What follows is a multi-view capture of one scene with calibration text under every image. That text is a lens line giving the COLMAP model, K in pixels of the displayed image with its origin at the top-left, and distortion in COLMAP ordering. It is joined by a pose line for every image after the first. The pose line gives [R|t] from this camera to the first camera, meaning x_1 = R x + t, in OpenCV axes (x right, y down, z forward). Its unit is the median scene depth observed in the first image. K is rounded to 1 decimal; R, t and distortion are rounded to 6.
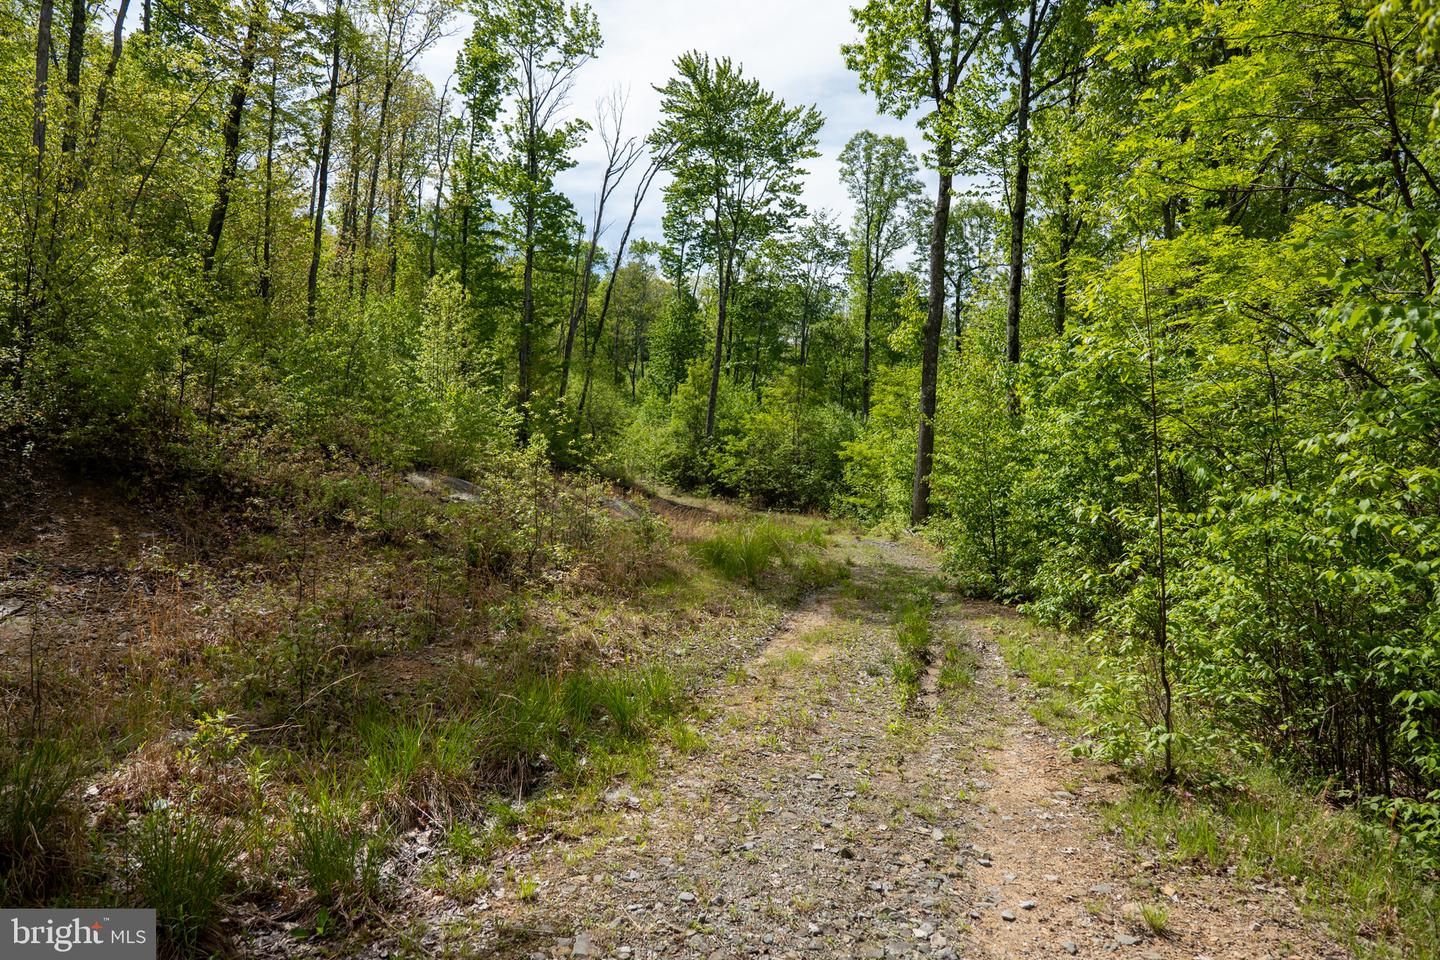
lens RADIAL K [[1005.2, 0, 715.4], [0, 1005.2, 480.1], [0, 0, 1]] dist [0.002574, -0.018466]
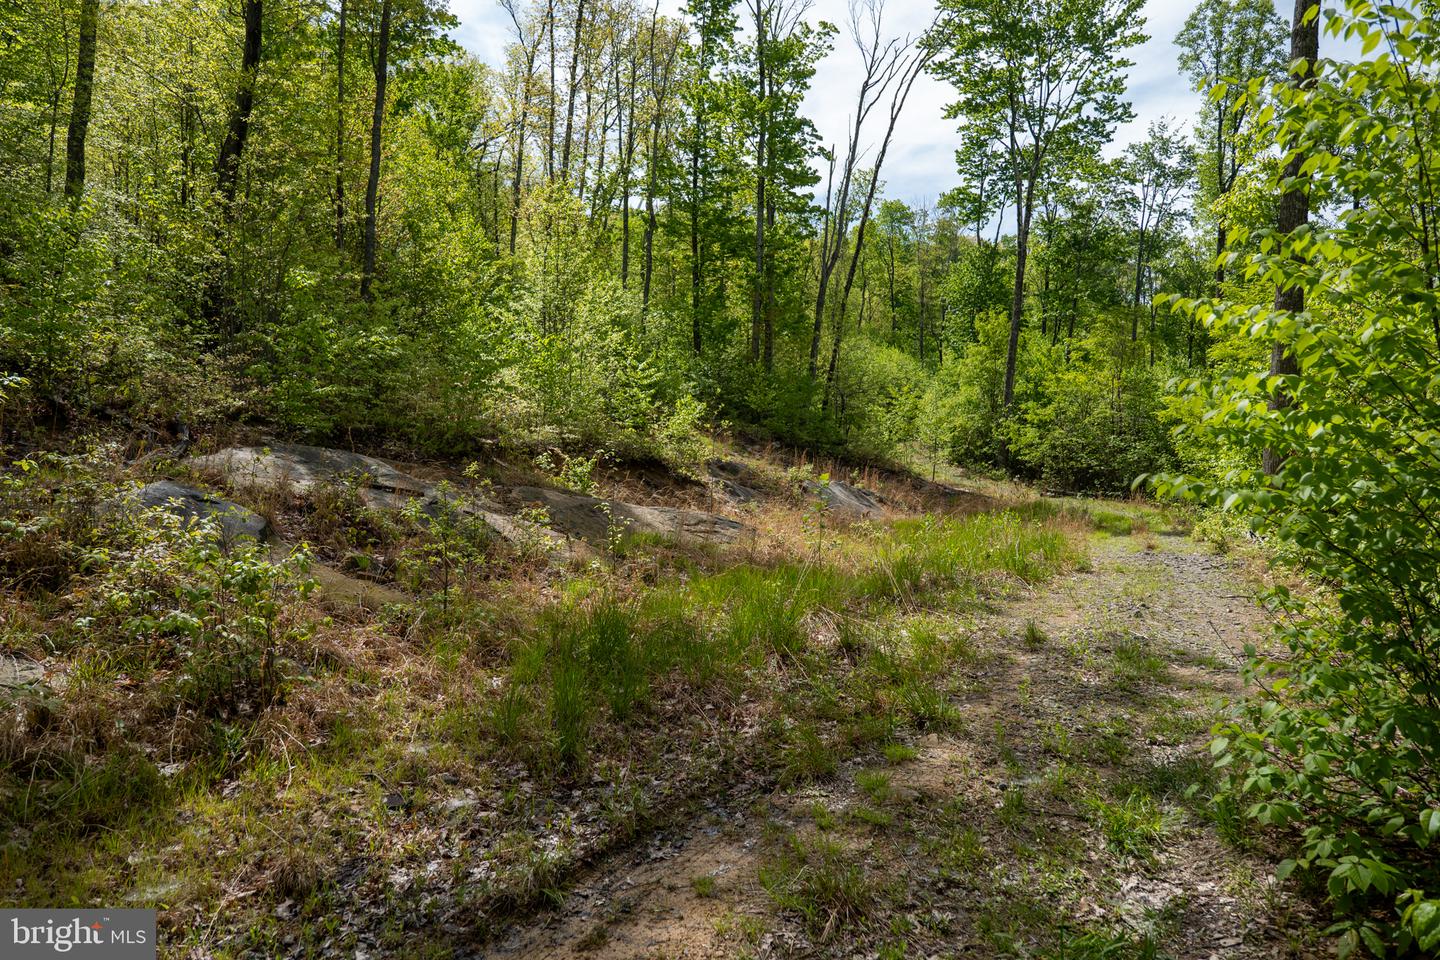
lens RADIAL K [[1020.7, 0, 721.0], [0, 1020.7, 463.3], [0, 0, 1]] dist [0.024779, -0.035043]
pose [[0.947713, -0.016933, -0.318675, 0.037313], [0.016905, 0.999853, -0.002855, 0.002623], [0.318676, -0.002681, 0.947860, 0.141592]]
